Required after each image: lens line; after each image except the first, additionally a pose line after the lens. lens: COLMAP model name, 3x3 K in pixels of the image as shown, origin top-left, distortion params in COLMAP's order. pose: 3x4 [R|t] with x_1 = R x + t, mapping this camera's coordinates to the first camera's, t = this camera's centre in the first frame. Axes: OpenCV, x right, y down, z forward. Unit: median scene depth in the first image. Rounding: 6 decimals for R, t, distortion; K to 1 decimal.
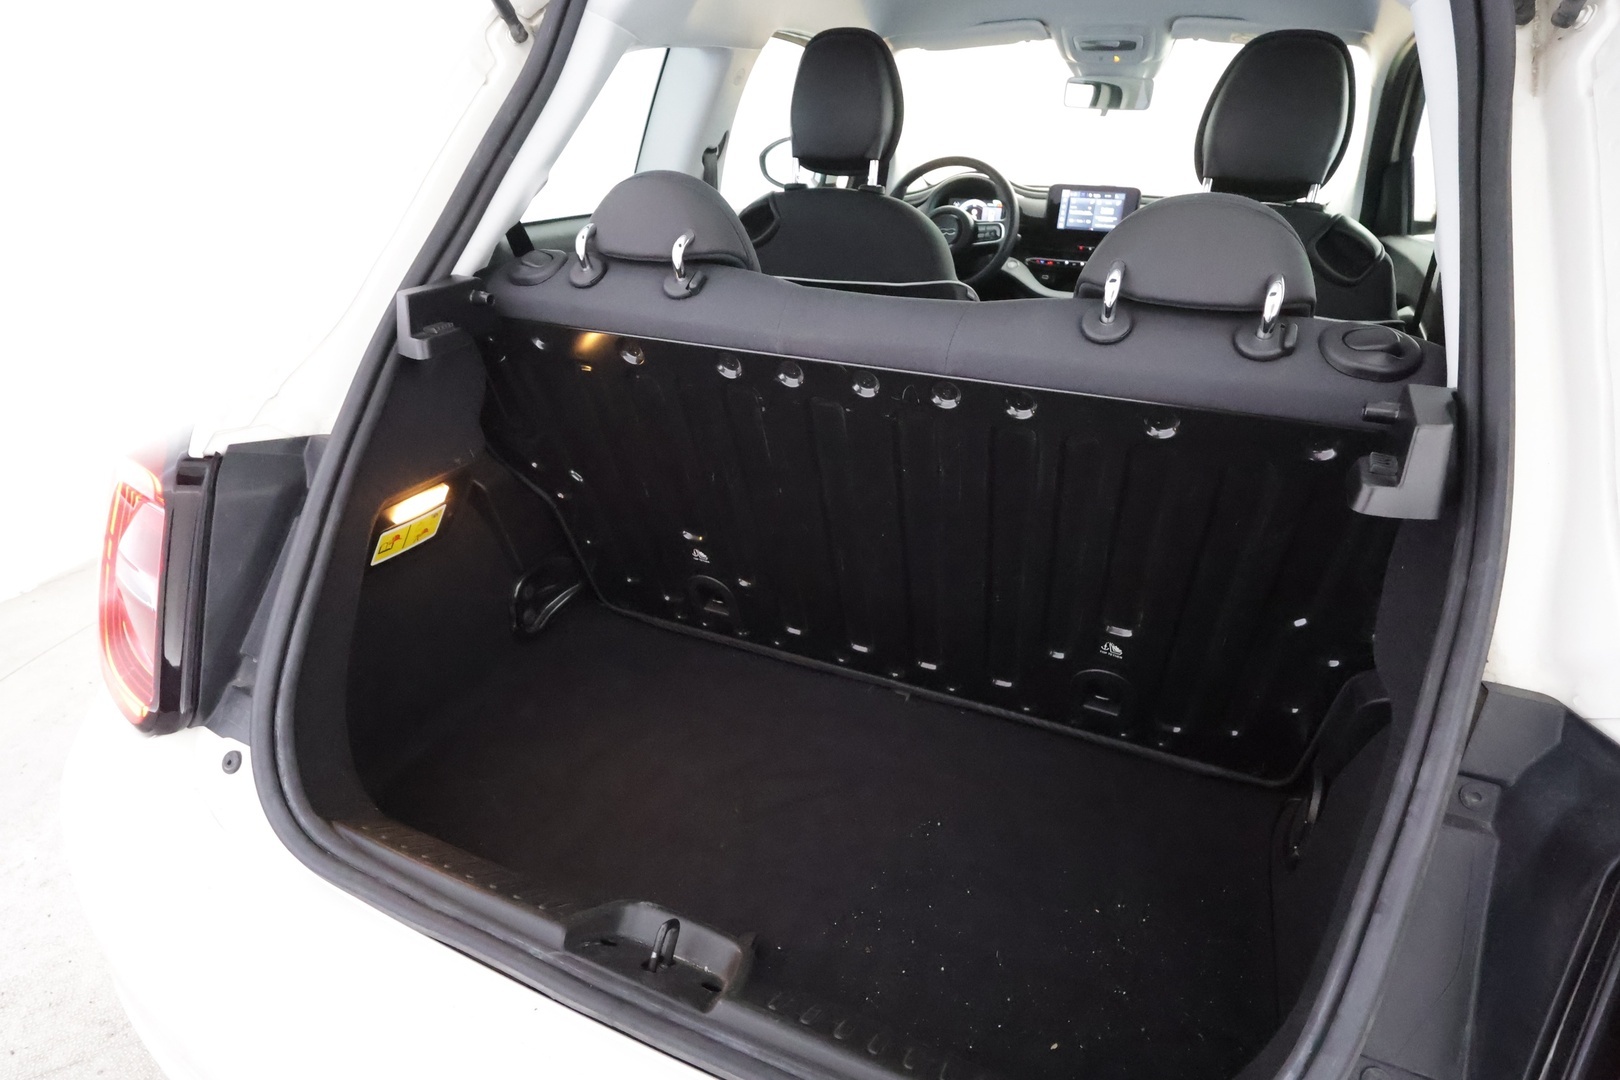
lens RADIAL K [[844.9, 0, 810.0], [0, 844.9, 540.0], [0, 0, 1]] dist [0.000482, -0.000450]
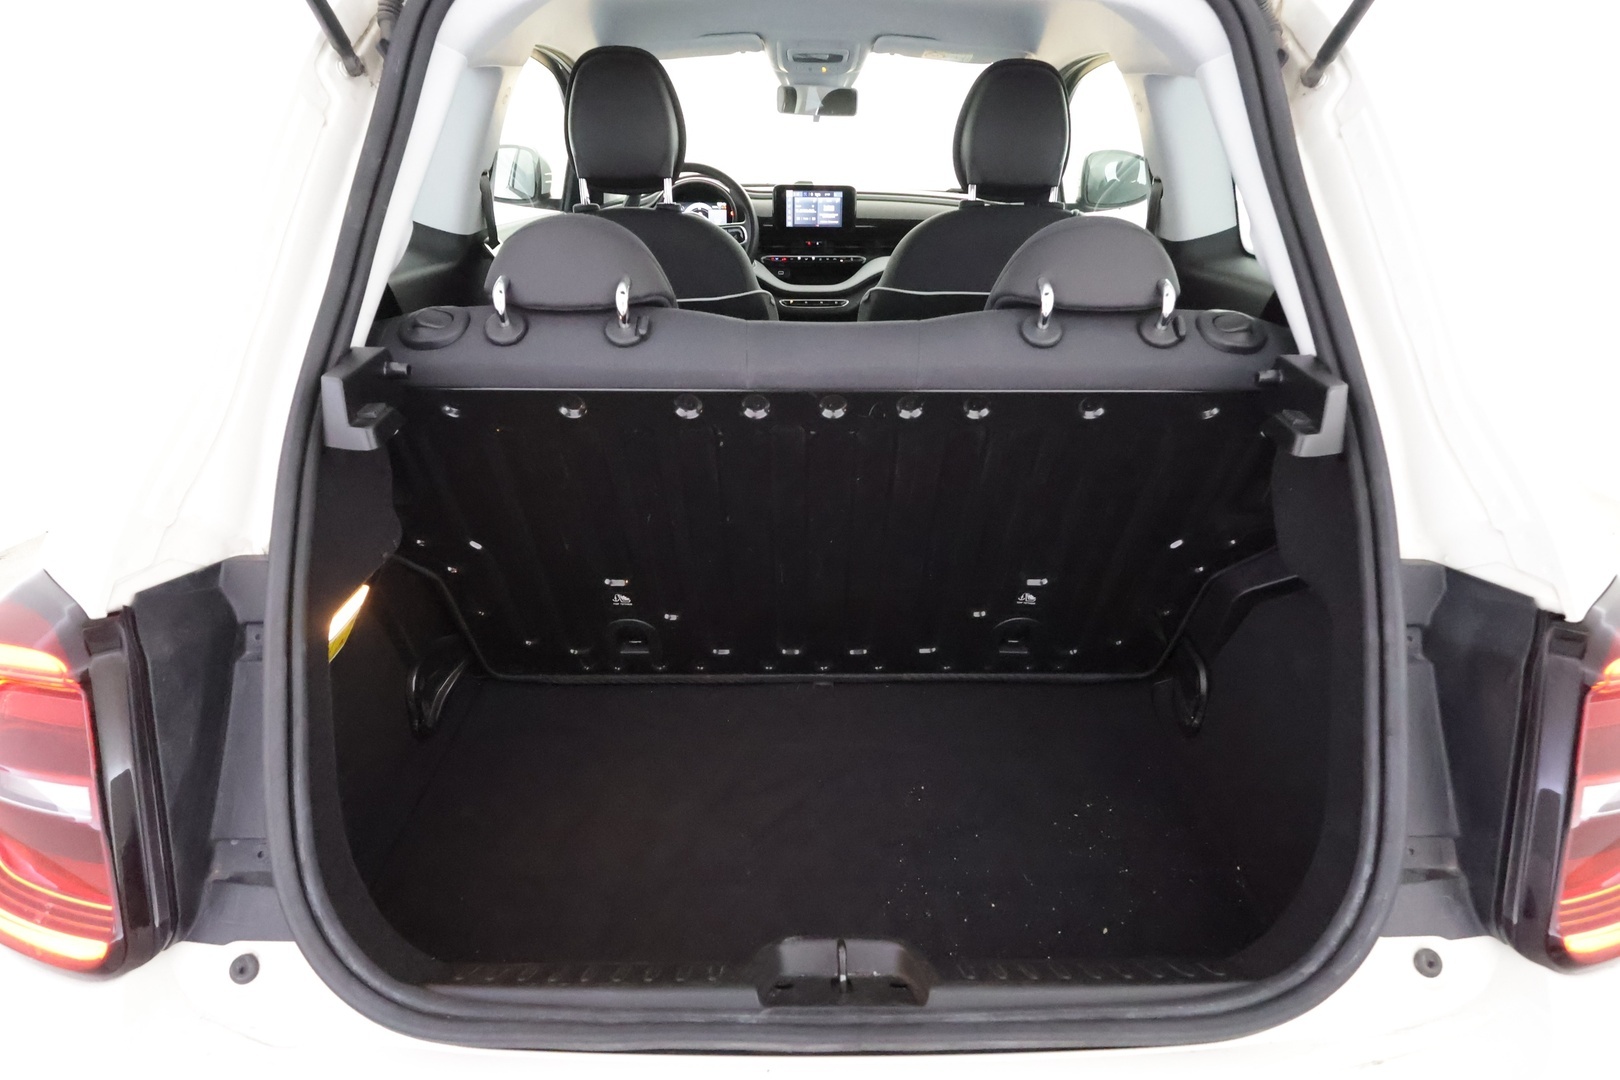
lens RADIAL K [[844.9, 0, 810.0], [0, 844.9, 540.0], [0, 0, 1]] dist [0.000482, -0.000450]
pose [[0.910239, -0.197601, 0.363893, -0.317550], [0.192382, 0.979997, 0.050936, -0.065899], [-0.366679, 0.023642, 0.930047, 0.017409]]
